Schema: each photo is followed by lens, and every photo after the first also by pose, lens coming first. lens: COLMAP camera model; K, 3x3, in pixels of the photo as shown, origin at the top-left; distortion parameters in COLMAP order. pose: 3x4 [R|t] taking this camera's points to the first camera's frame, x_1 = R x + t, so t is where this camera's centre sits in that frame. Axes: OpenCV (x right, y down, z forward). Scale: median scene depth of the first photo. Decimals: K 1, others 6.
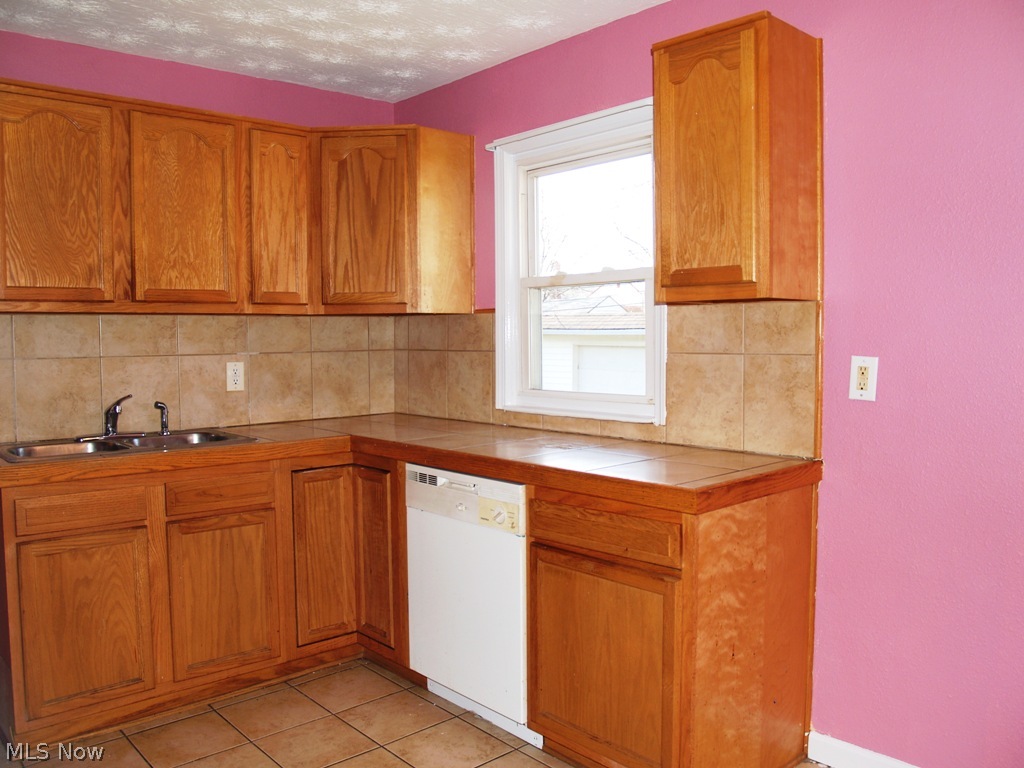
lens RADIAL K [[832.7, 0, 511.2], [0, 832.7, 384.3], [0, 0, 1]] dist [-0.129095, 0.083773]
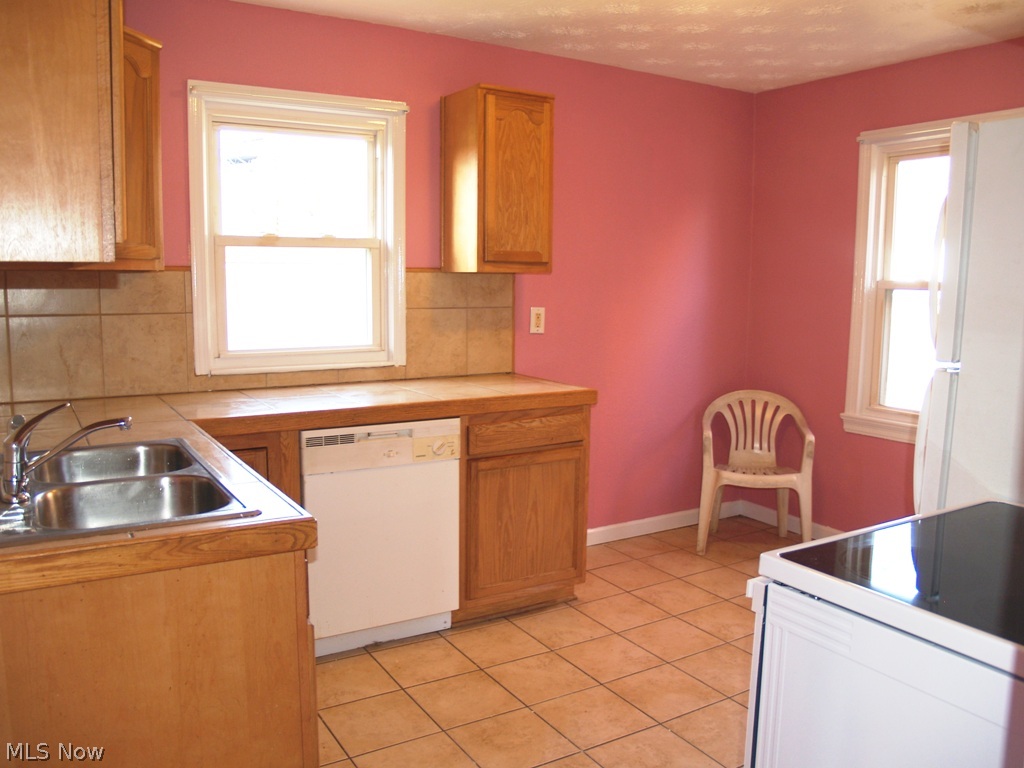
lens RADIAL K [[832.7, 0, 507.1], [0, 832.7, 380.6], [0, 0, 1]] dist [-0.129095, 0.083773]
pose [[0.183588, -0.111028, 0.976713, -1.065324], [0.045750, 0.993489, 0.104336, -0.055082], [-0.981938, 0.025530, 0.187473, 0.619341]]
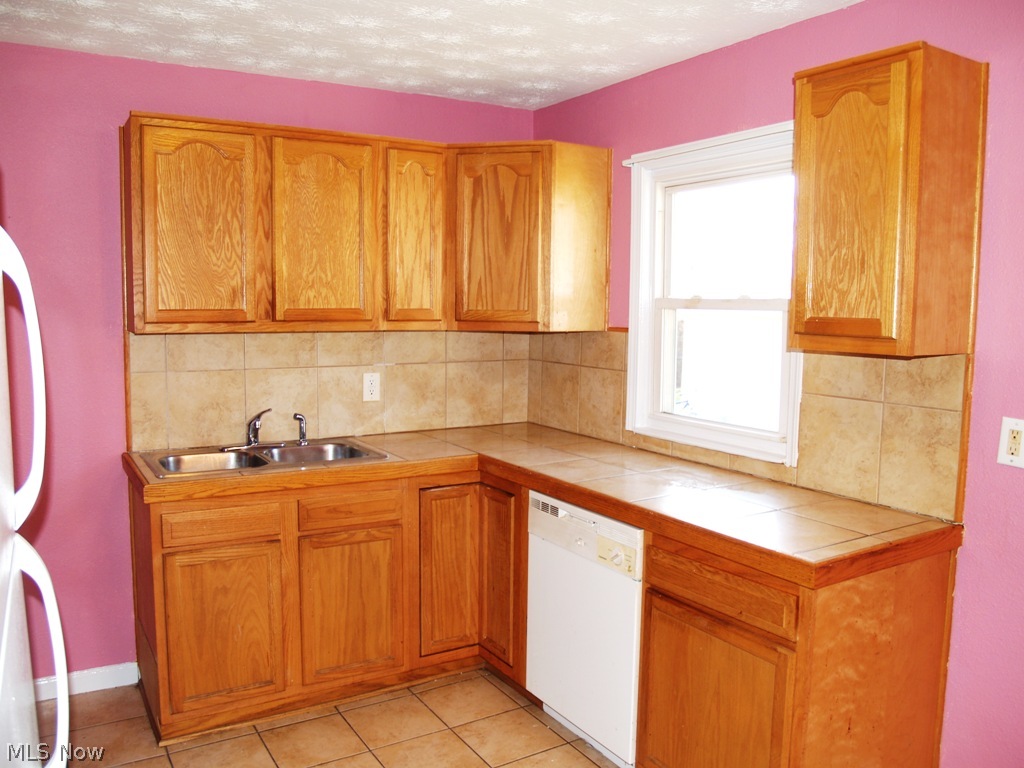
lens RADIAL K [[832.7, 0, 512.6], [0, 832.7, 384.9], [0, 0, 1]] dist [-0.129095, 0.083773]
pose [[0.983302, 0.036030, -0.178381, 0.029349], [-0.028503, 0.998599, 0.044581, -0.080317], [0.179738, -0.038752, 0.982951, 0.013498]]
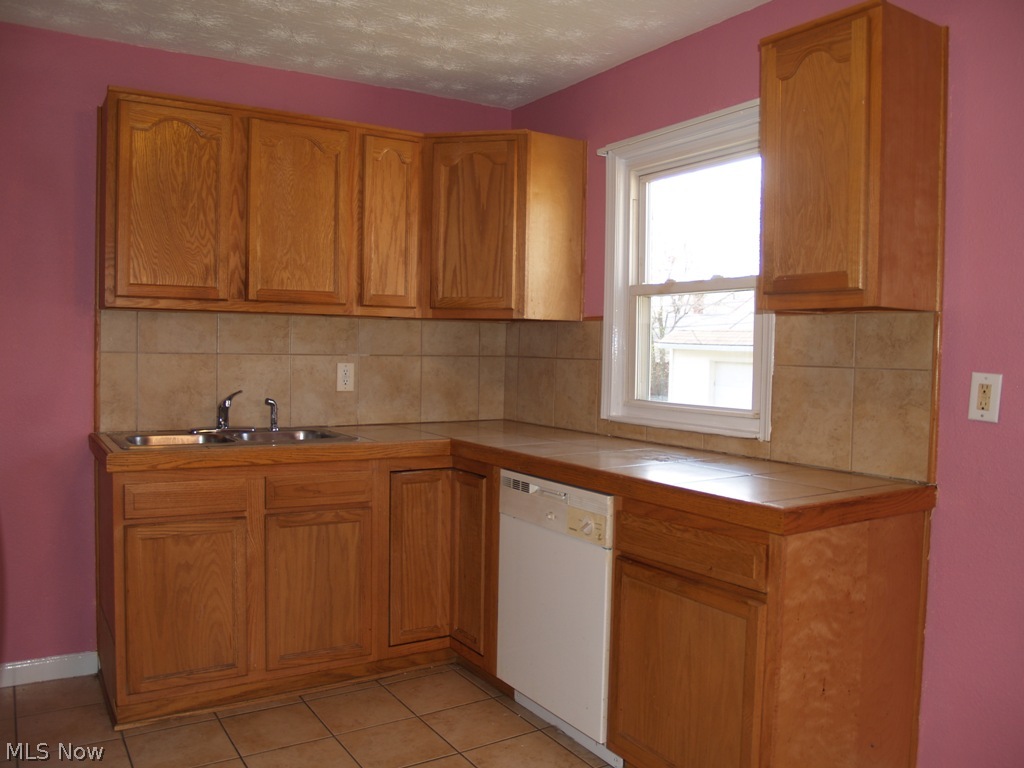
lens RADIAL K [[832.7, 0, 512.9], [0, 832.7, 384.3], [0, 0, 1]] dist [-0.129095, 0.083773]
pose [[0.985695, 0.032600, -0.165356, 0.050743], [-0.035261, 0.999291, -0.013186, 0.007176], [0.164809, 0.018829, 0.986146, 0.023648]]
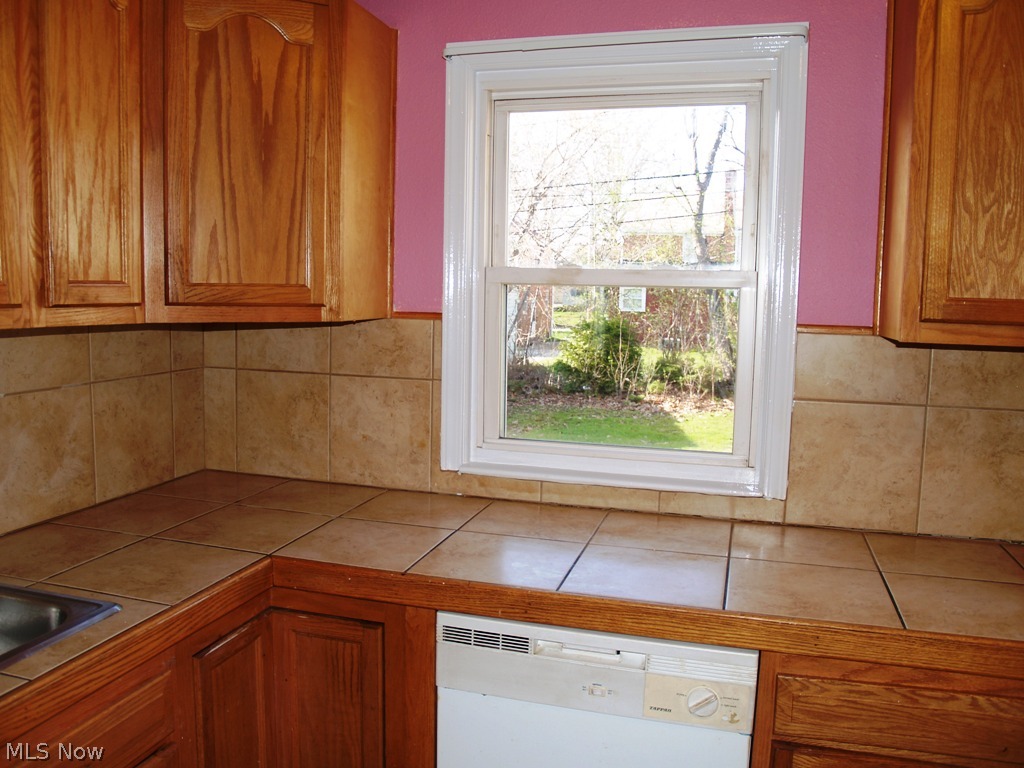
lens RADIAL K [[832.7, 0, 511.1], [0, 832.7, 385.1], [0, 0, 1]] dist [-0.129095, 0.083773]
pose [[0.848103, -0.034926, 0.528680, -0.390058], [0.002967, 0.998122, 0.061180, -0.094209], [-0.529824, -0.050318, 0.846614, 0.546220]]
